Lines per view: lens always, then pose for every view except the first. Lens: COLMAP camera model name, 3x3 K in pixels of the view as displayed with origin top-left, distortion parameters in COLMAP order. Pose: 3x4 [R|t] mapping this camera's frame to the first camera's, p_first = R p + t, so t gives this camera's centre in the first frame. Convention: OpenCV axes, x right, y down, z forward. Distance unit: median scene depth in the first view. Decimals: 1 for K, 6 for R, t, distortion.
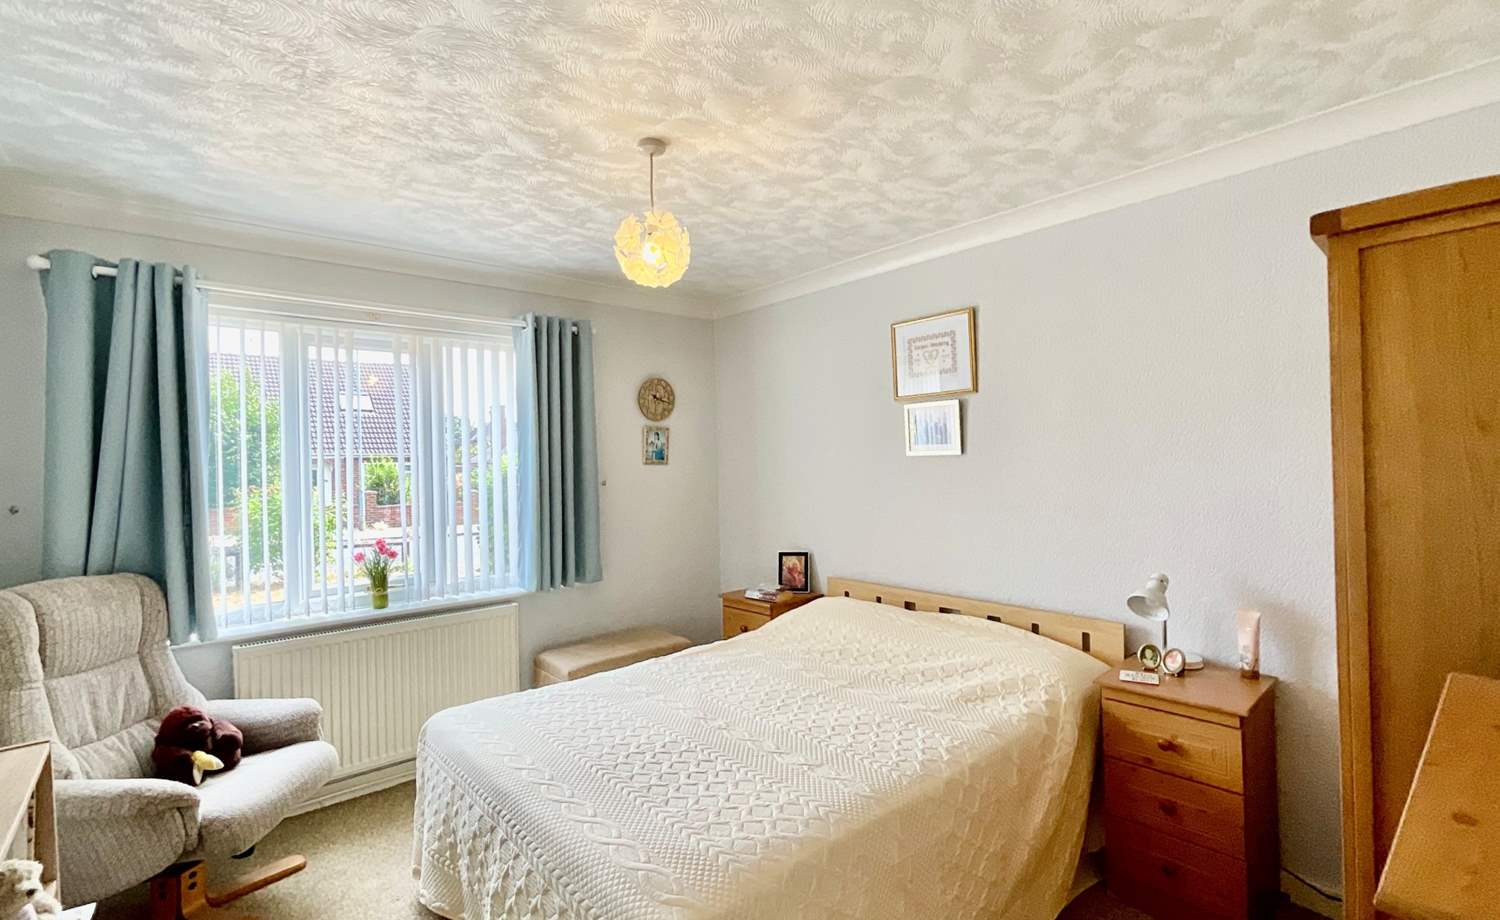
lens RADIAL K [[679.4, 0, 750.0], [0, 679.4, 460.0], [0, 0, 1]] dist [-0.000858, -0.000063]
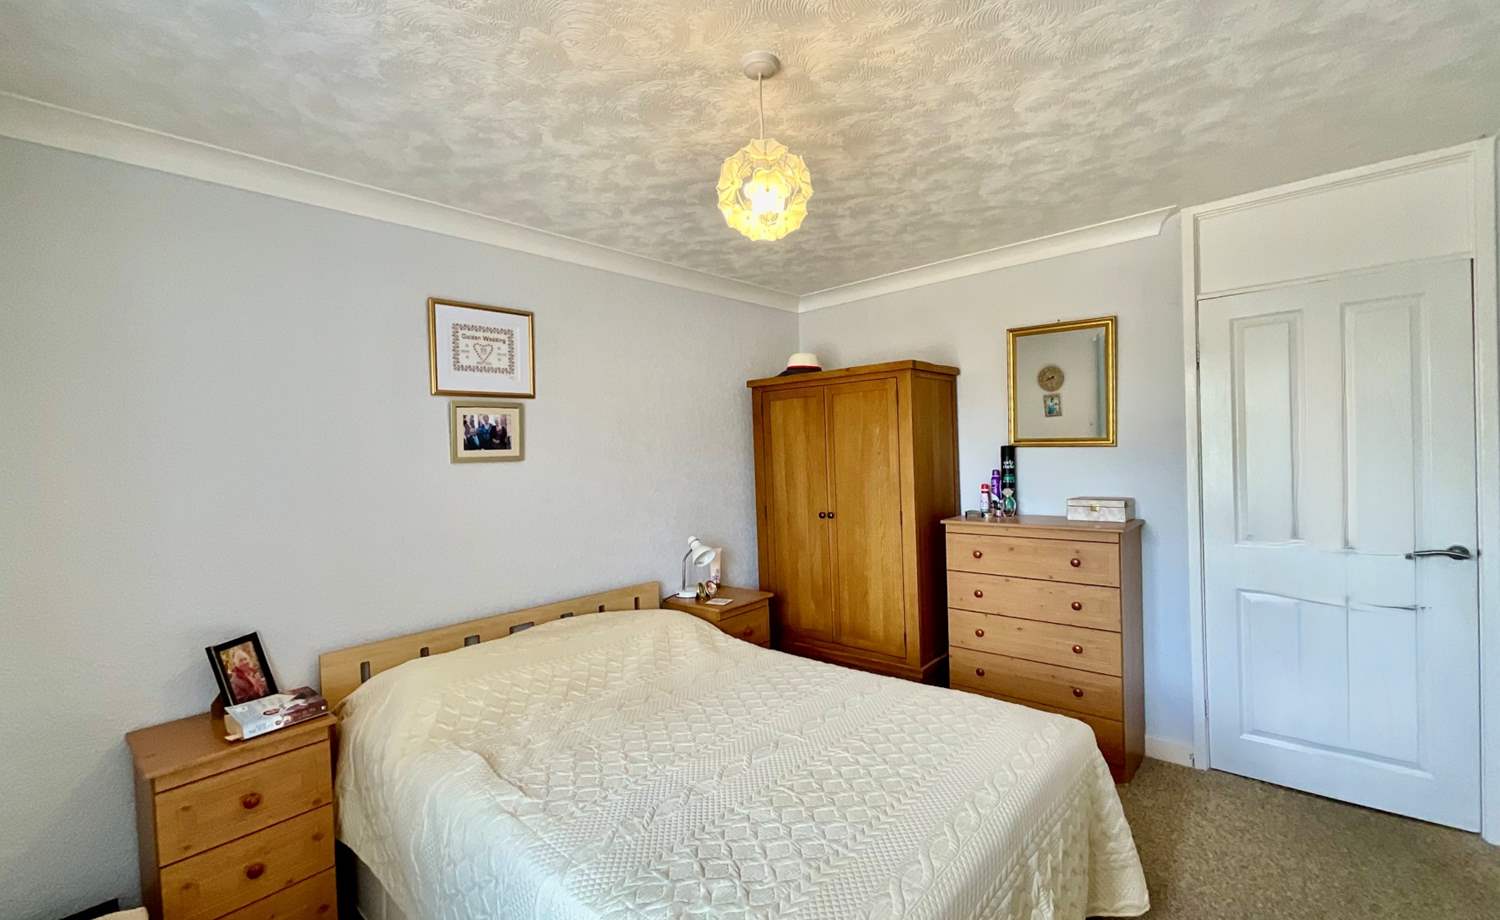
lens RADIAL K [[643.1, 0, 750.0], [0, 643.1, 460.0], [0, 0, 1]] dist [-0.000275, 0.000228]
pose [[-0.123792, 0.012365, 0.992231, -0.621354], [0.039835, 0.999178, -0.007482, 0.011179], [-0.991508, 0.038600, -0.124182, 0.773810]]
